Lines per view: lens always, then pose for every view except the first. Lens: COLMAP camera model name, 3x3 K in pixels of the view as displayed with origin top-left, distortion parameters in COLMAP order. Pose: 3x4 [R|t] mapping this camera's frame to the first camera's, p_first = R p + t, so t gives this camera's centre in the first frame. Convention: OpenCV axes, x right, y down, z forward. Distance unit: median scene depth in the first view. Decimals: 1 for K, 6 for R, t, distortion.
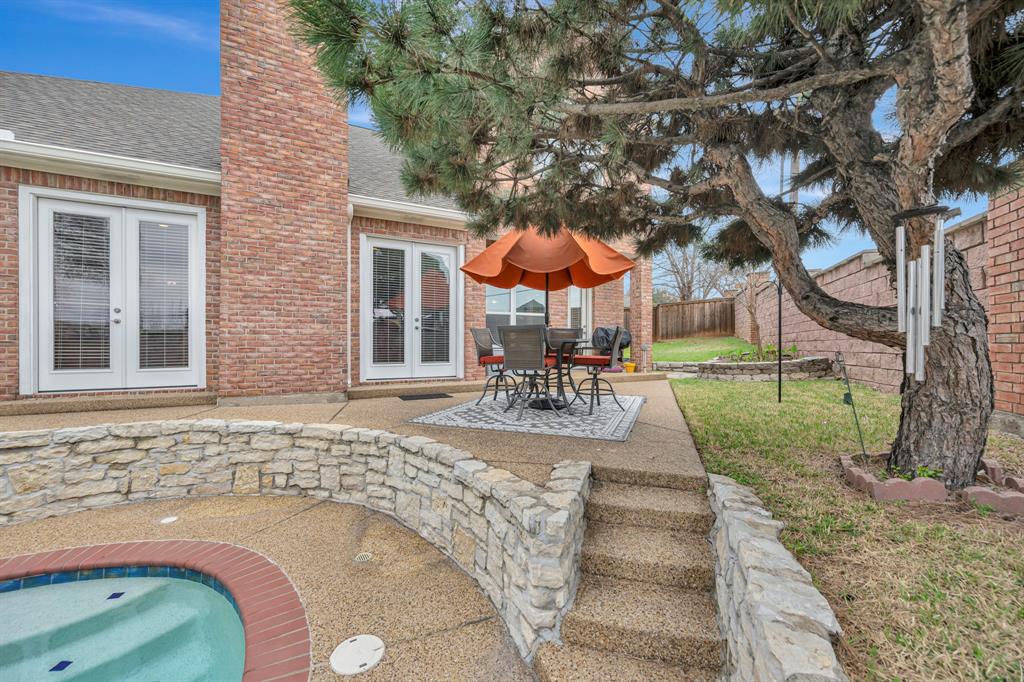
lens RADIAL K [[406.6, 0, 512.0], [0, 406.6, 341.0], [0, 0, 1]] dist [0.000603, -0.000070]
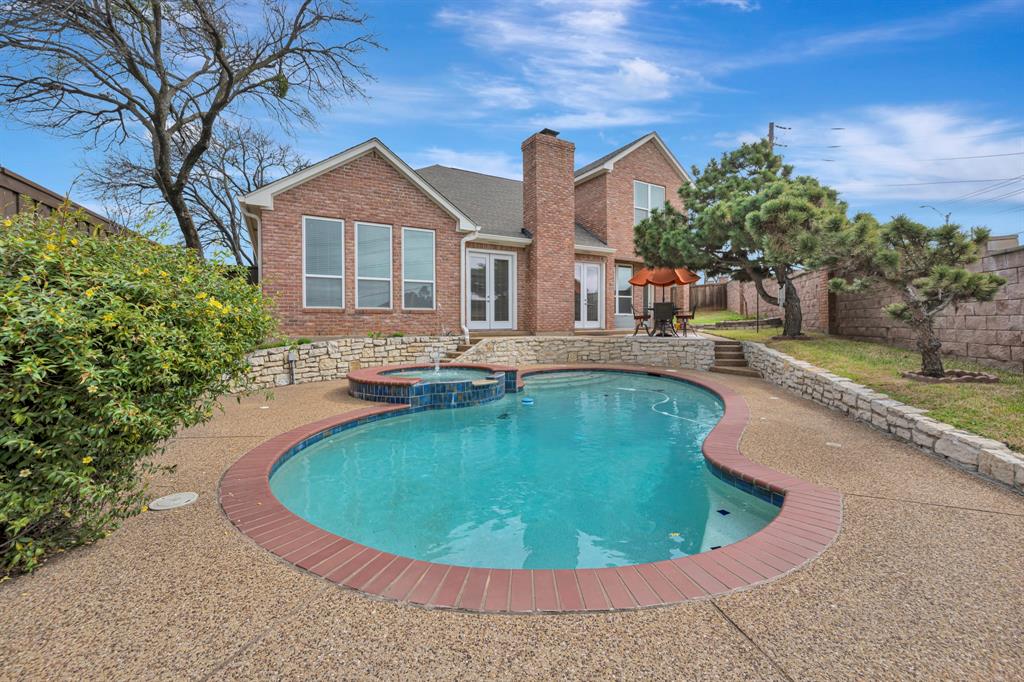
lens RADIAL K [[405.9, 0, 513.9], [0, 405.9, 322.8], [0, 0, 1]] dist [-0.000324, -0.000356]
pose [[0.999202, -0.004601, 0.039683, -0.882044], [0.004250, 0.999951, 0.008939, 0.055250], [-0.039722, -0.008763, 0.999172, -1.348857]]
